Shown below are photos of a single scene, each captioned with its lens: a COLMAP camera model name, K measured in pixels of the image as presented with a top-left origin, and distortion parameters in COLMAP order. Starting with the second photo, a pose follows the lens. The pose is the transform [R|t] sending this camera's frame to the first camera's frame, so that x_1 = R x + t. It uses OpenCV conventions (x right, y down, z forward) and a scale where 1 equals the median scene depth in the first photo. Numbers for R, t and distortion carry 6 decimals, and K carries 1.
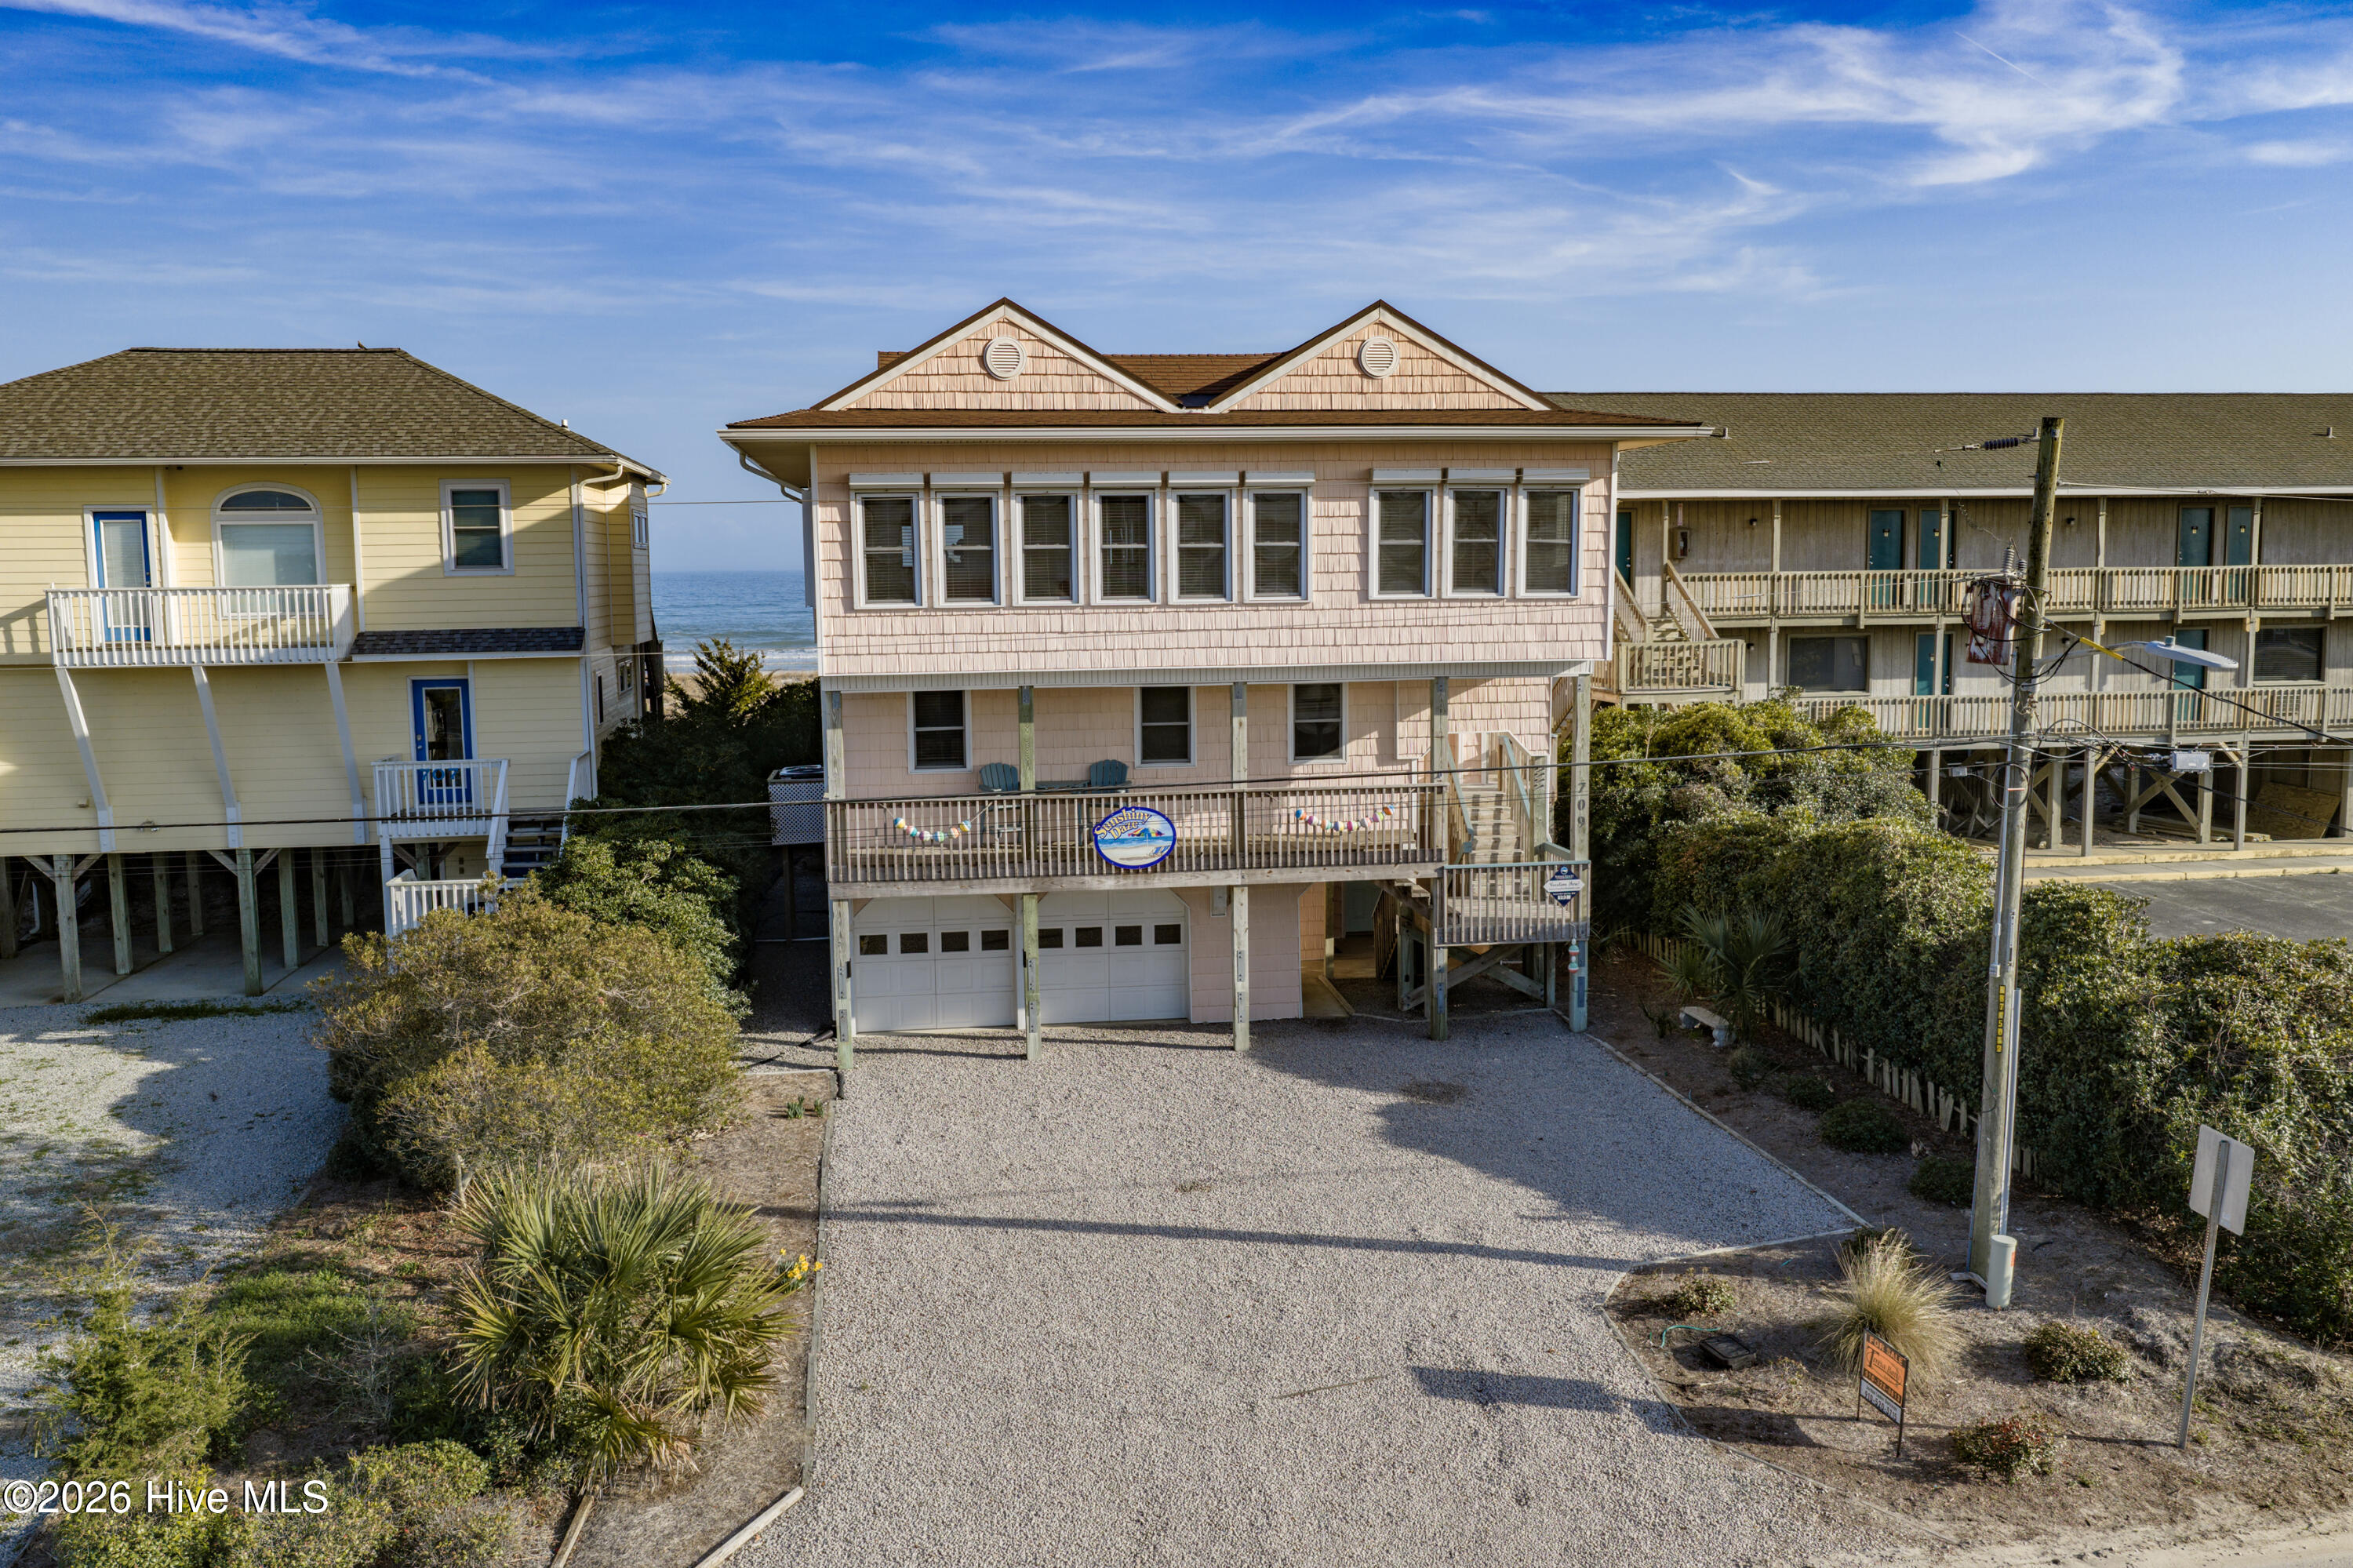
lens RADIAL K [[1960.0, 0, 1177.9], [0, 1960.0, 823.7], [0, 0, 1]] dist [0.007417, -0.007009]
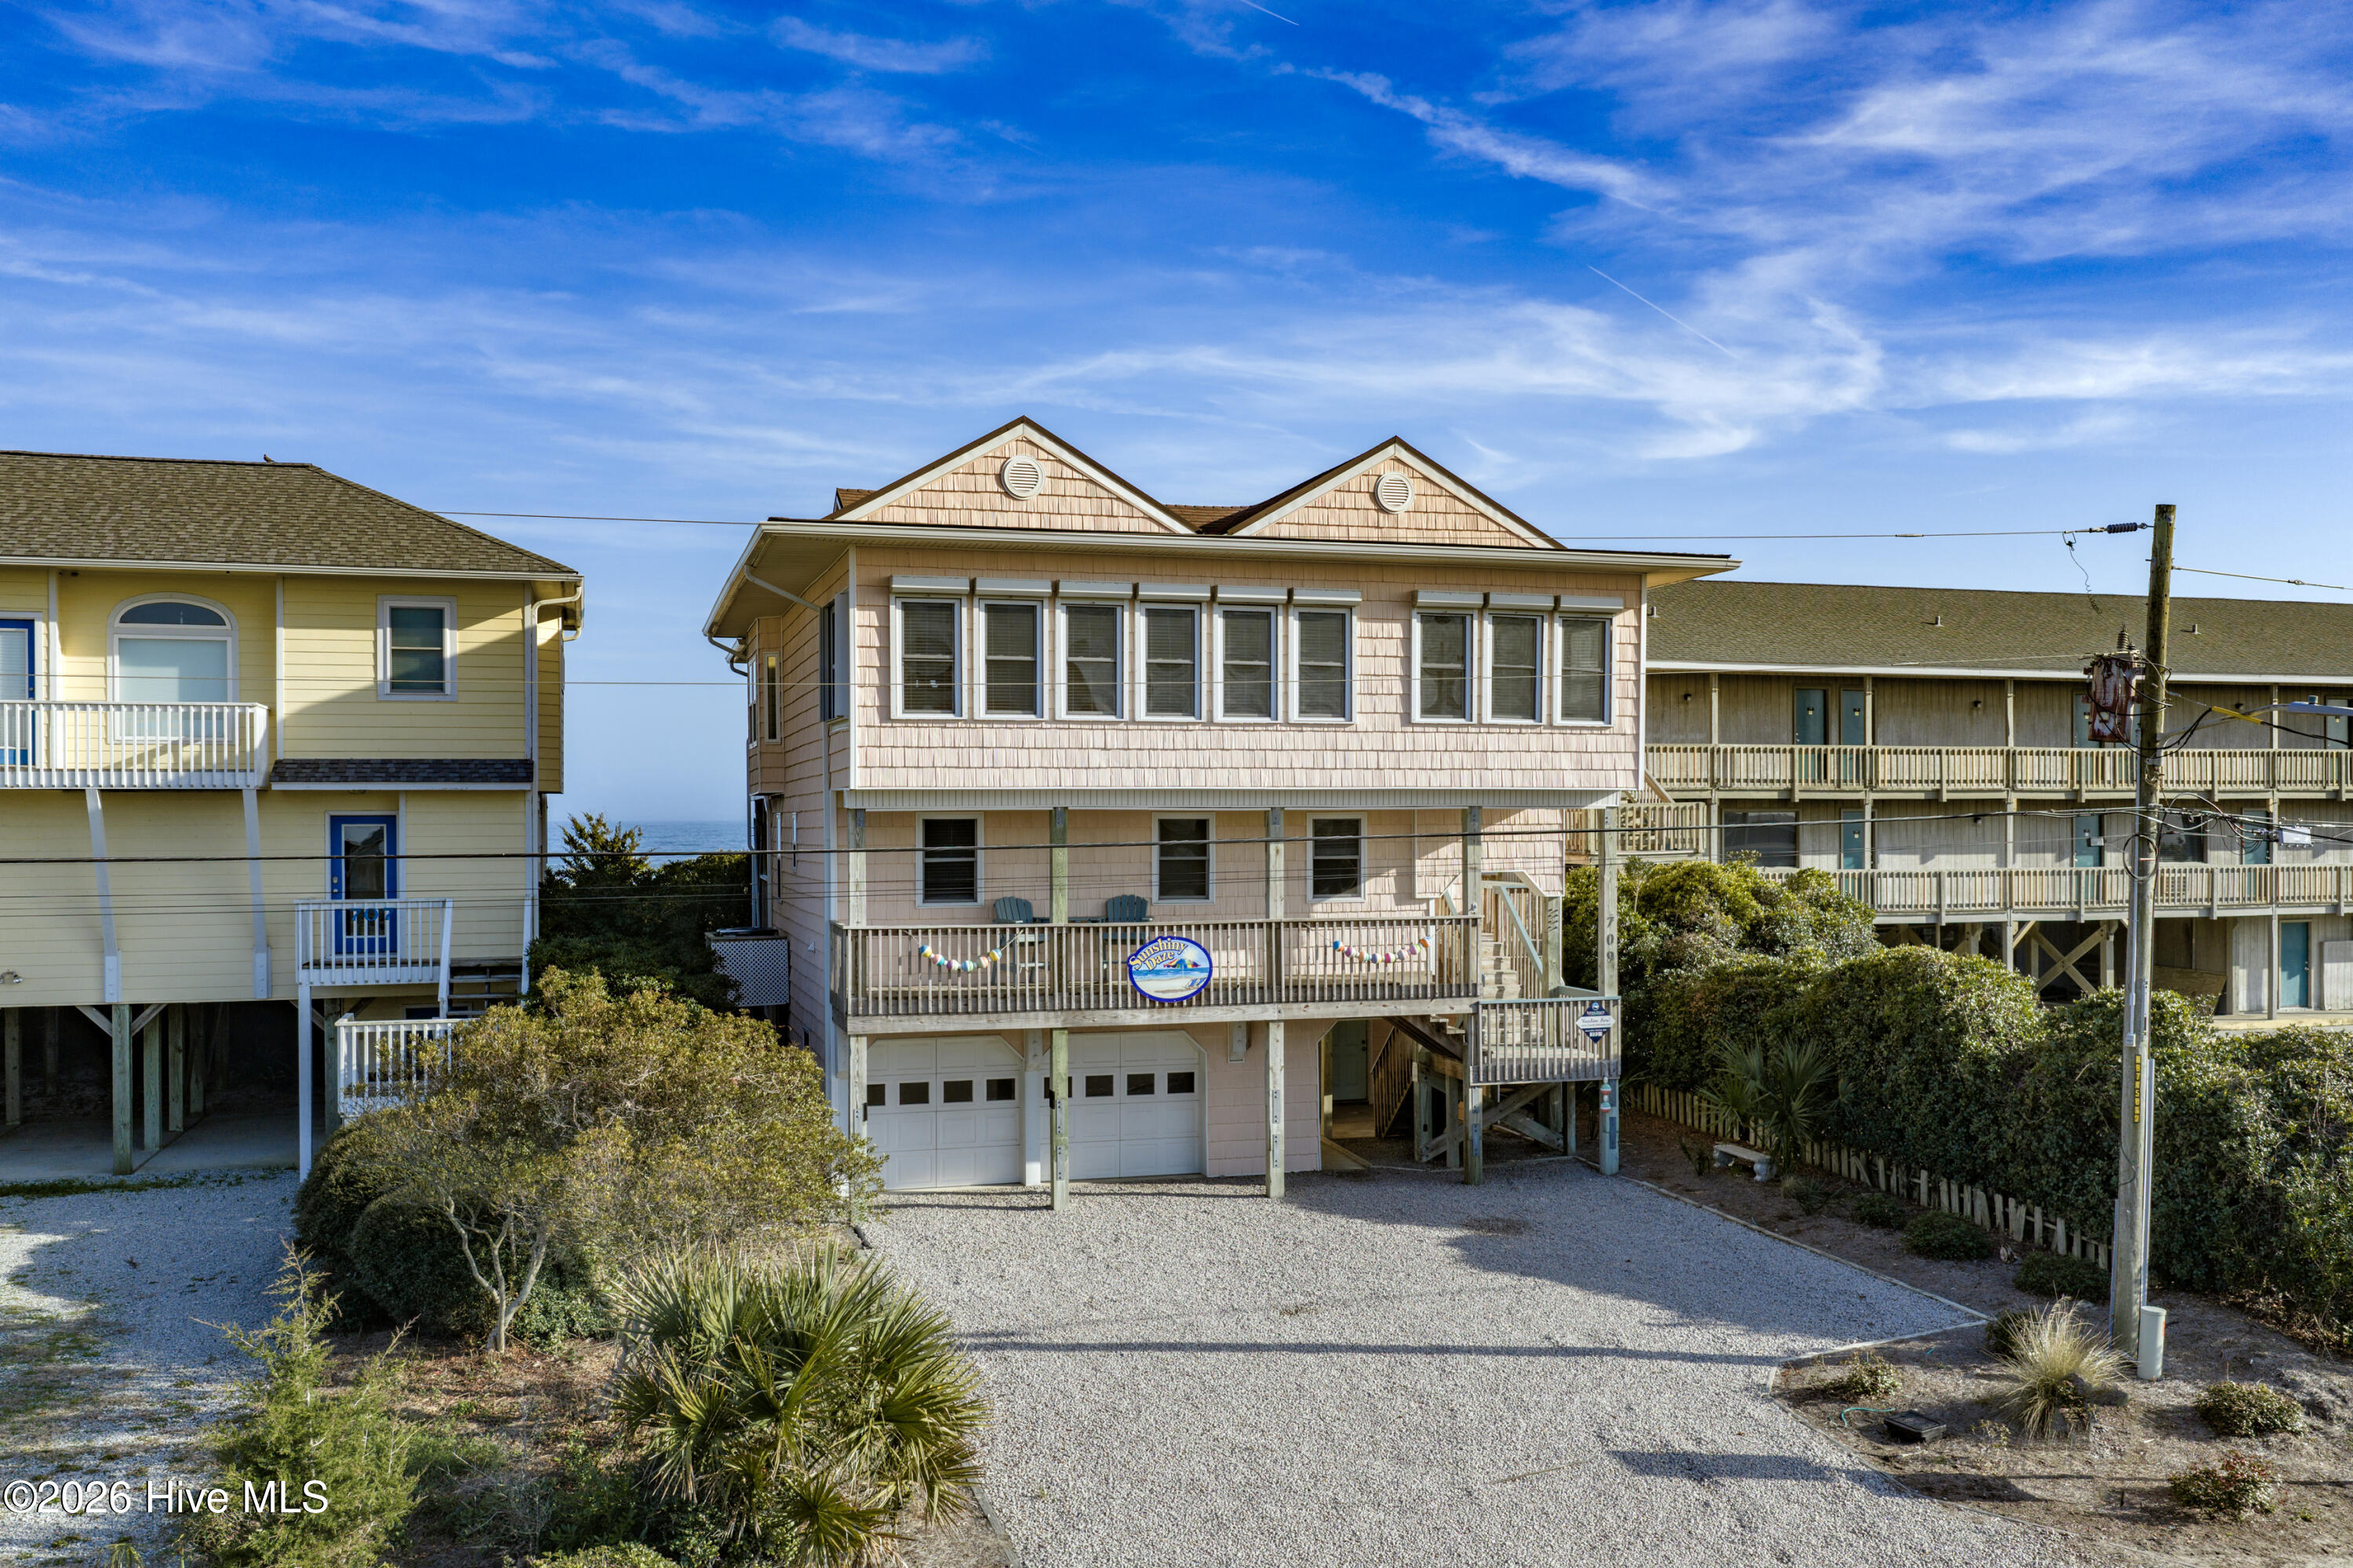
lens RADIAL K [[2070.9, 0, 1243.0], [0, 2070.9, 862.5], [0, 0, 1]] dist [0.009765, -0.012222]
pose [[0.987591, 0.005611, 0.156947, -0.146822], [0.012038, 0.993717, -0.111276, 0.068783], [-0.156586, 0.111784, 0.981318, 0.003883]]
